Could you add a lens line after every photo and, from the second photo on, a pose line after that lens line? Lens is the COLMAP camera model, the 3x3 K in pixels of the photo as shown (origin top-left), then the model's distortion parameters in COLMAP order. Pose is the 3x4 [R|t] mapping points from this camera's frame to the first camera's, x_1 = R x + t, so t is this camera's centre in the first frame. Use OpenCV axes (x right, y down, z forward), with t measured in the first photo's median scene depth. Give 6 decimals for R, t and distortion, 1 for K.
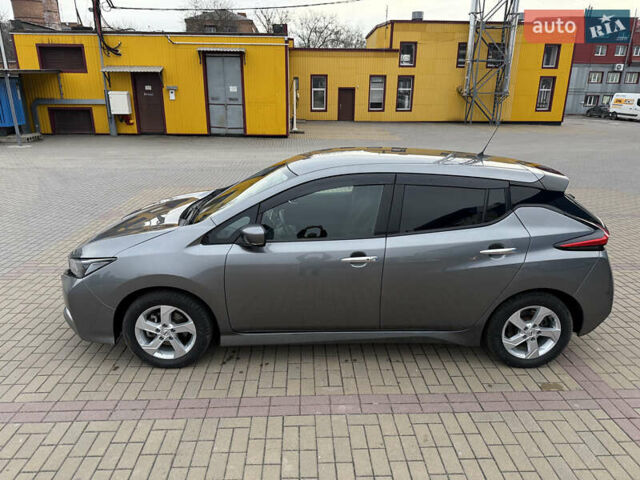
lens RADIAL K [[451.5, 0, 320.0], [0, 451.5, 240.0], [0, 0, 1]] dist [0.062678, -0.084608]
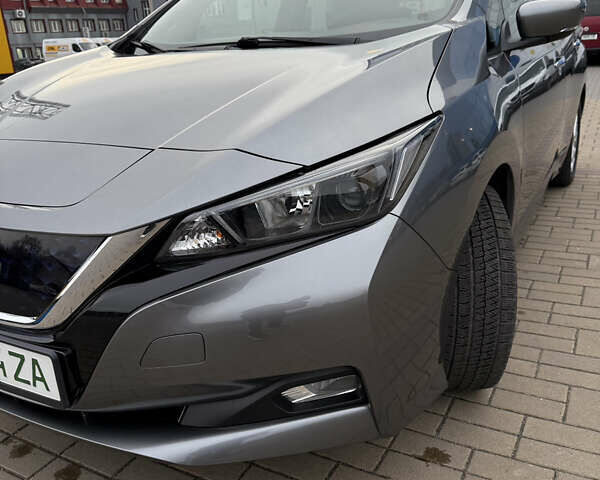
lens RADIAL K [[554.8, 0, 291.4], [0, 554.8, 241.4], [0, 0, 1]] dist [0.153939, -0.321143]
pose [[0.525465, -0.319975, 0.788355, -0.095266], [0.317534, 0.933391, 0.167194, 0.002555], [-0.789341, 0.162475, 0.592067, 0.096395]]
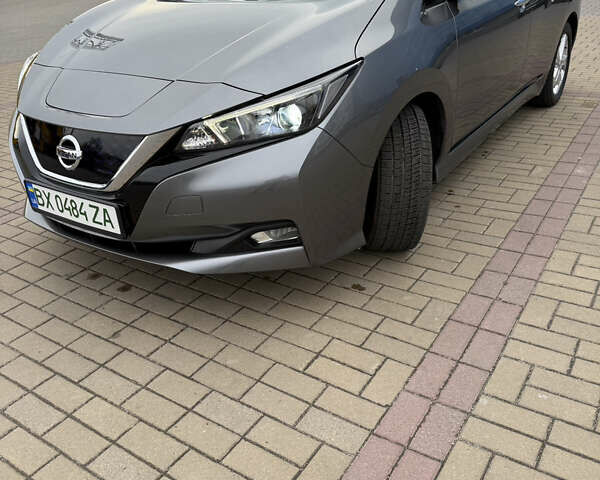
lens RADIAL K [[554.8, 0, 291.4], [0, 554.8, 241.4], [0, 0, 1]] dist [0.153939, -0.321143]
pose [[0.593893, -0.414312, 0.689664, -0.110892], [0.304404, 0.909200, 0.284065, 0.002451], [-0.744734, 0.041233, 0.666086, 0.074234]]
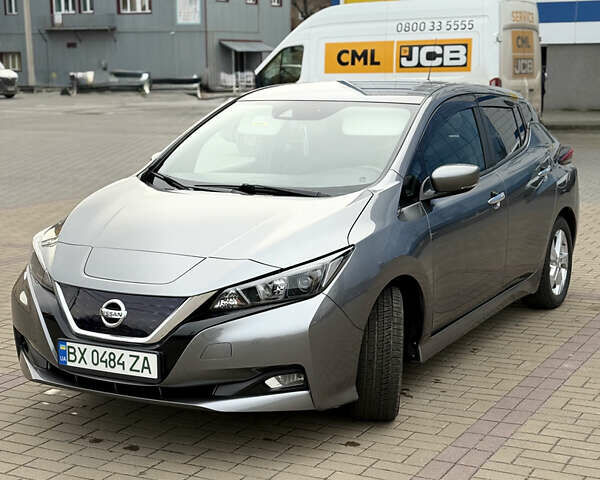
lens RADIAL K [[1100.3, 0, 278.8], [0, 1100.3, 238.4], [0, 0, 1]] dist [0.175216, -0.088502]
pose [[0.519323, -0.153016, 0.840767, -0.198425], [0.274976, 0.961437, 0.005131, -0.000794], [-0.809130, 0.228526, 0.541373, 0.029313]]
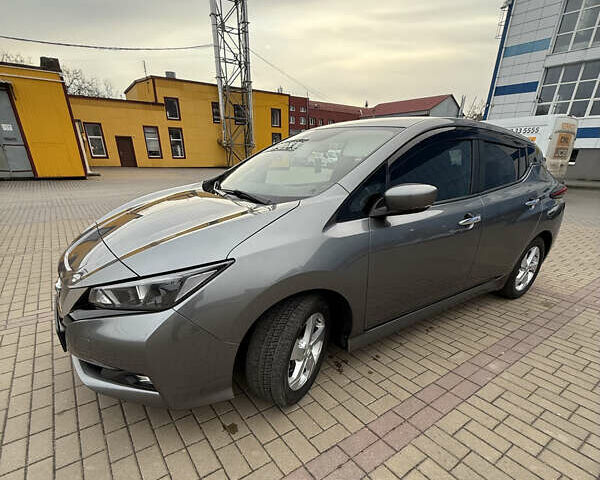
lens RADIAL K [[315.4, 0, 300.5], [0, 315.4, 306.5], [0, 0, 1]] dist [0.005944, -0.000795]
pose [[0.835620, -0.234101, 0.496926, -0.066364], [0.162093, 0.969444, 0.184131, 0.004085], [-0.524847, -0.073315, 0.848033, 0.067171]]
